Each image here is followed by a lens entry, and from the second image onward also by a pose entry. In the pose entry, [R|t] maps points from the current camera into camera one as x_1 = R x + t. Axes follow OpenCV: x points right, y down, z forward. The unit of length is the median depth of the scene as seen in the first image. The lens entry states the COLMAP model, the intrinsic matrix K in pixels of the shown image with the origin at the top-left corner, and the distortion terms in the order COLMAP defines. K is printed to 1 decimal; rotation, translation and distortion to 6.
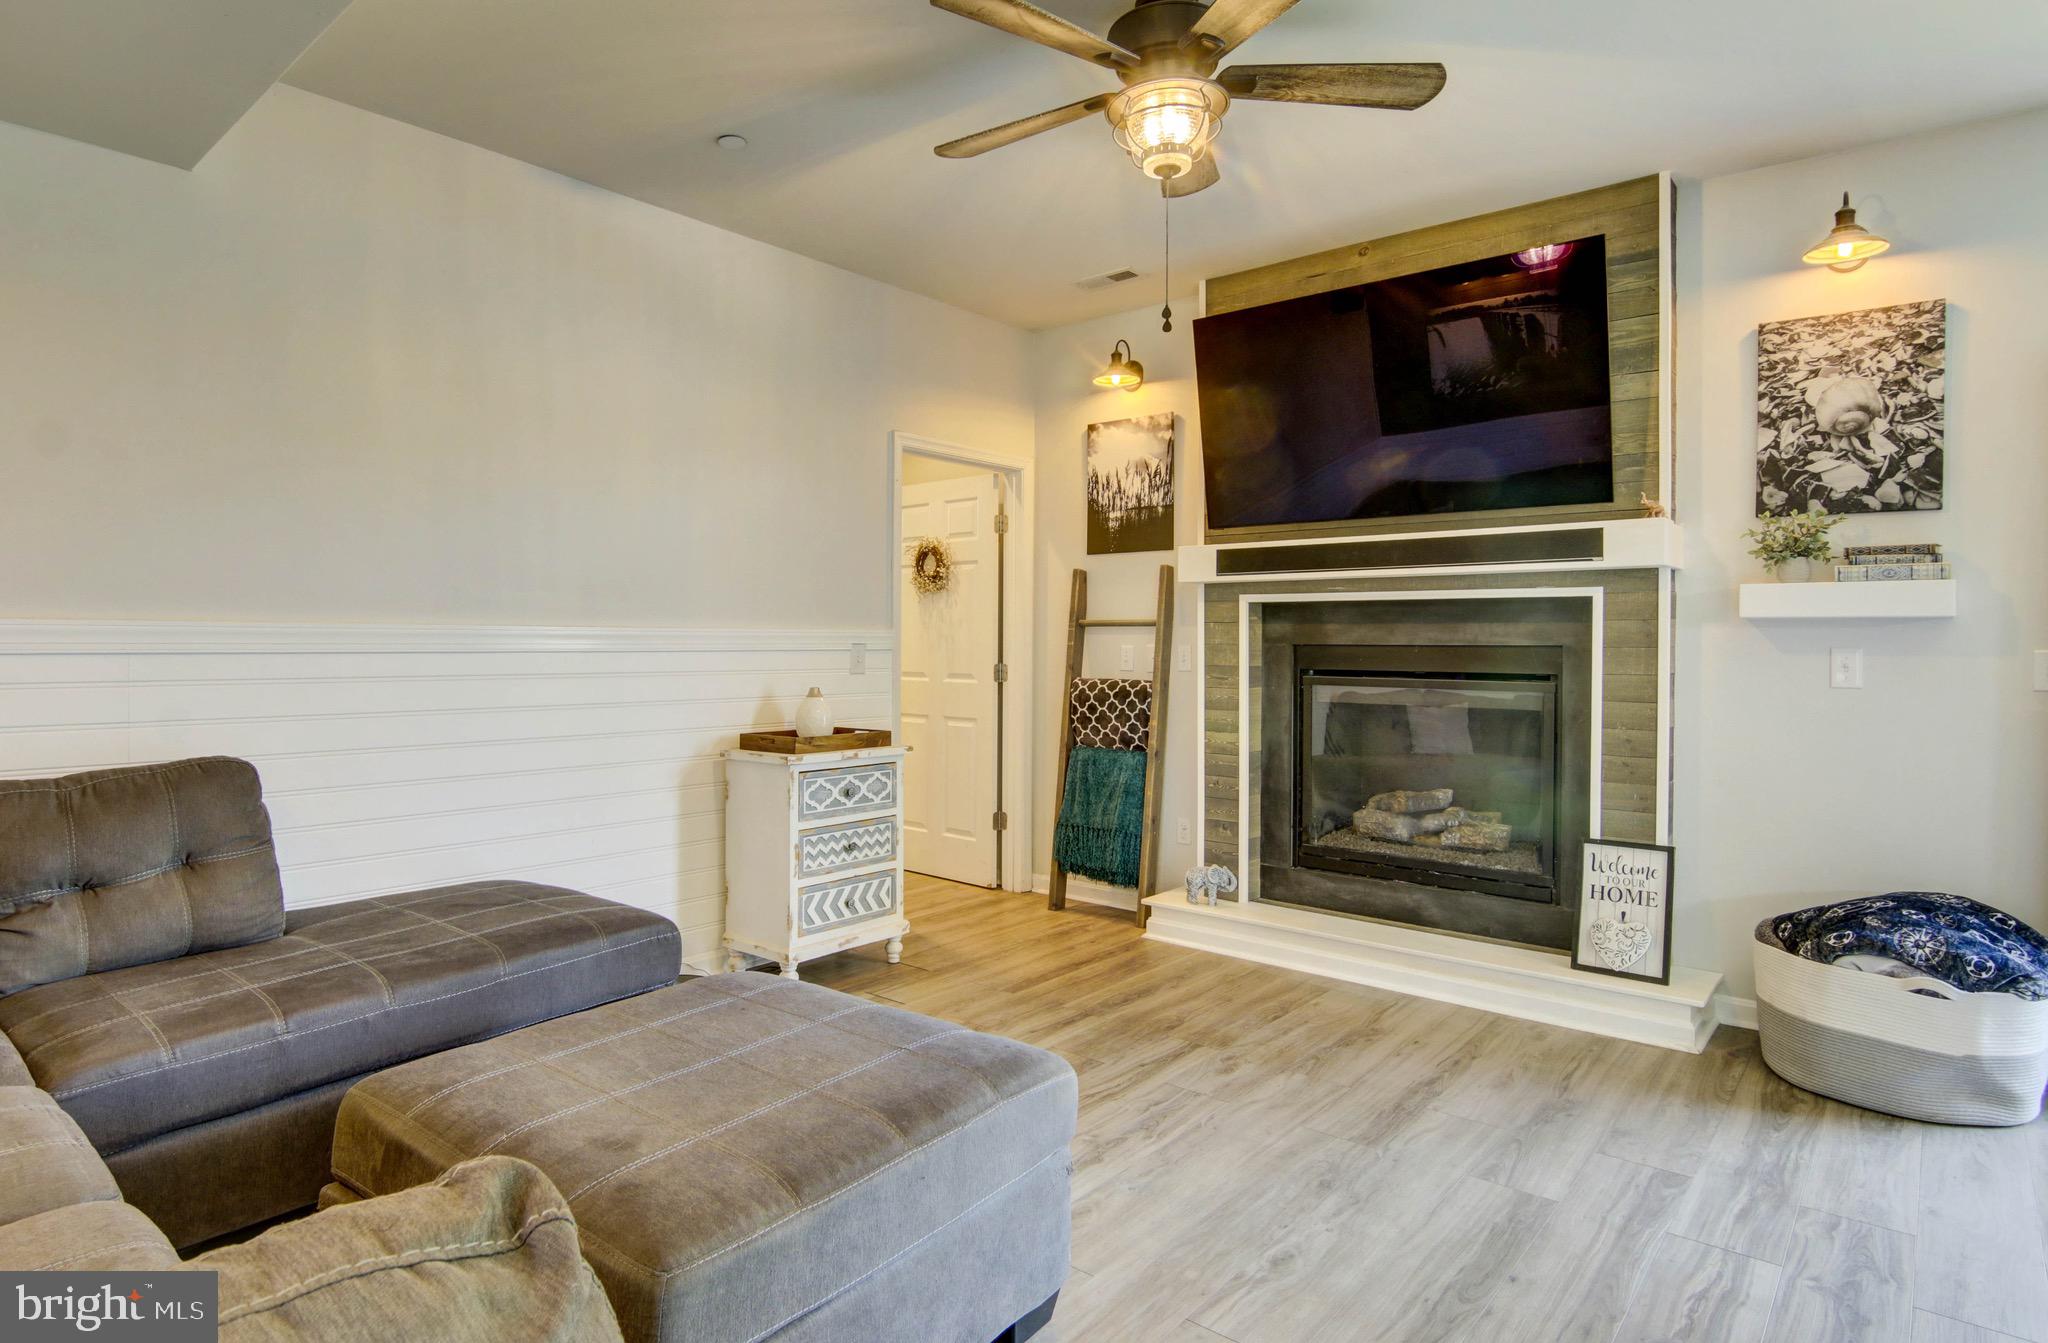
lens RADIAL K [[1104.5, 0, 967.0], [0, 1104.5, 648.6], [0, 0, 1]] dist [-0.000685, -0.016143]
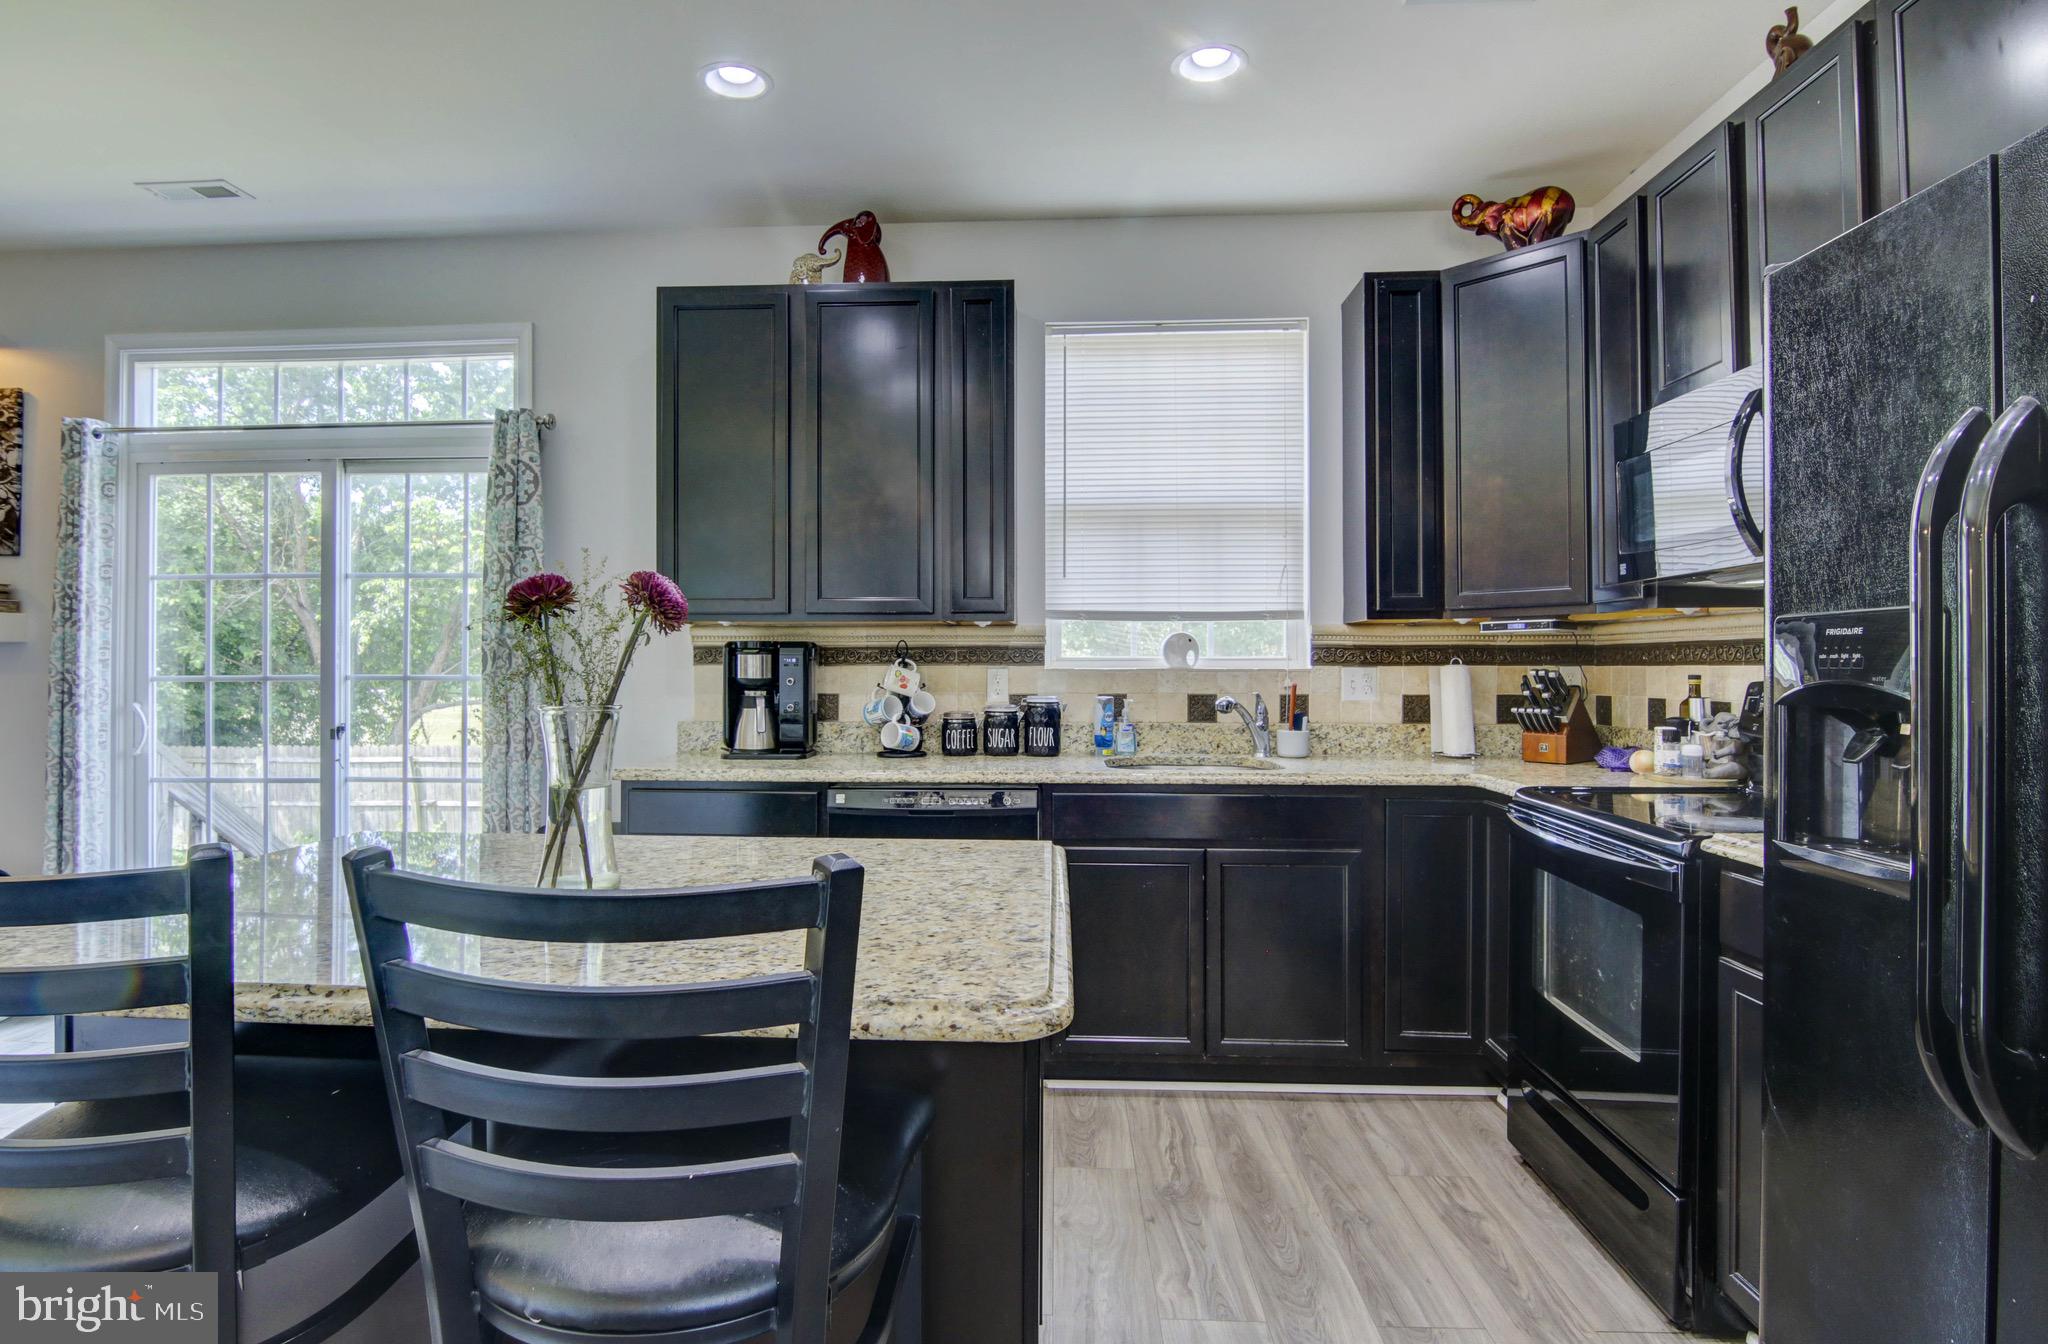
lens RADIAL K [[1071.2, 0, 1005.3], [0, 1071.2, 659.9], [0, 0, 1]] dist [-0.021373, -0.001745]
pose [[0.778768, -0.000367, 0.627312, 0.890274], [0.005958, 0.999959, -0.006811, 0.005832], [-0.627284, 0.009042, 0.778738, -0.561630]]
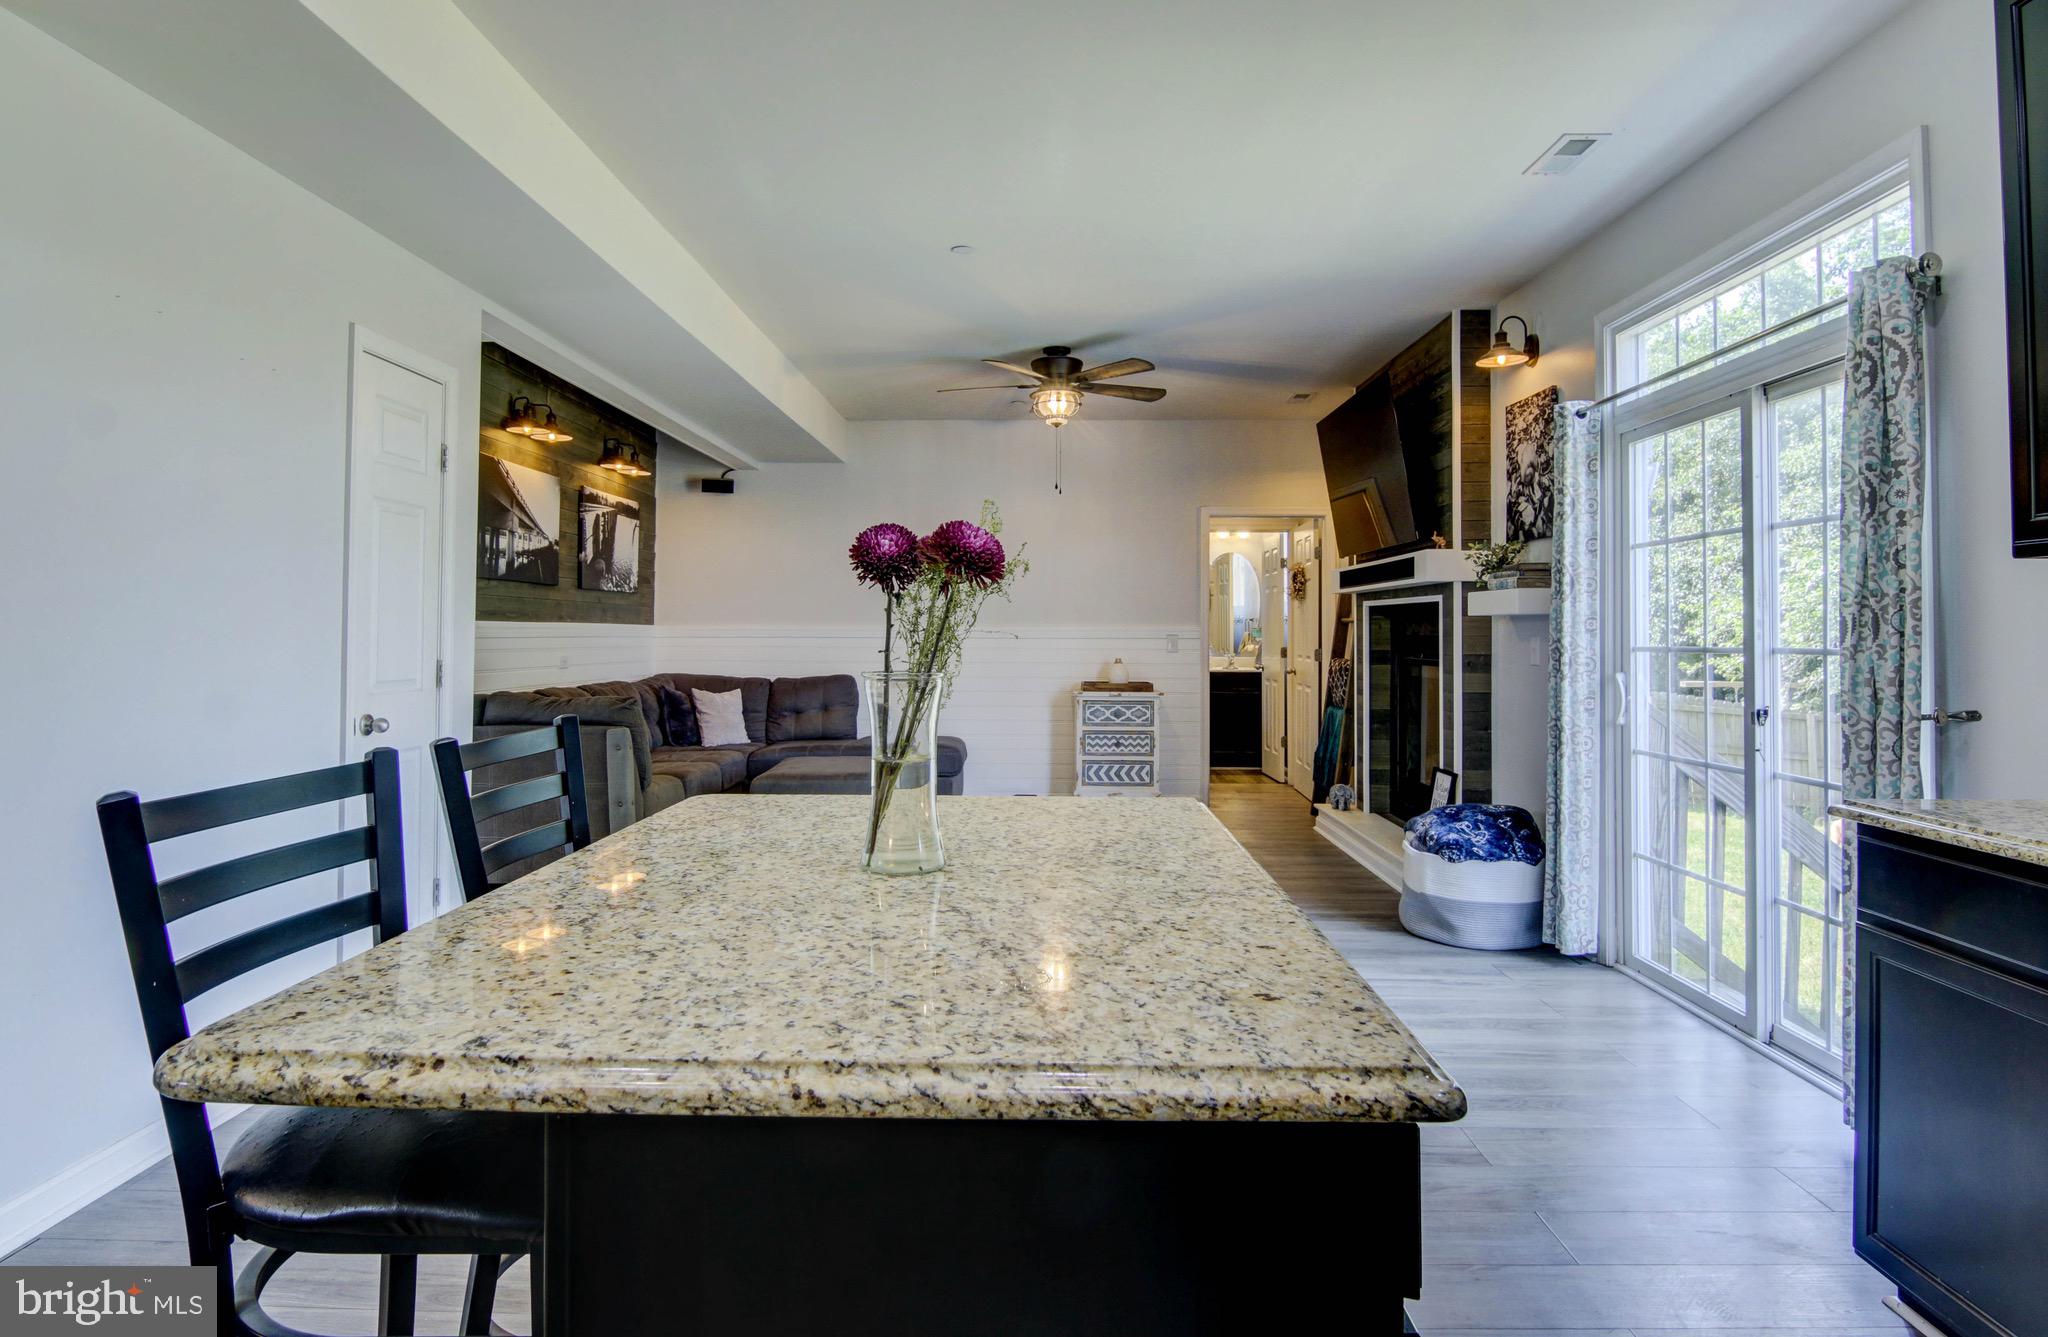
lens RADIAL K [[1119.6, 0, 1025.8], [0, 1119.6, 615.2], [0, 0, 1]] dist [-0.000980, -0.021648]
pose [[0.651193, -0.013707, -0.758789, 1.336359], [-0.005293, 0.999731, -0.022602, 0.007246], [0.758894, 0.018735, 0.650945, -0.378651]]
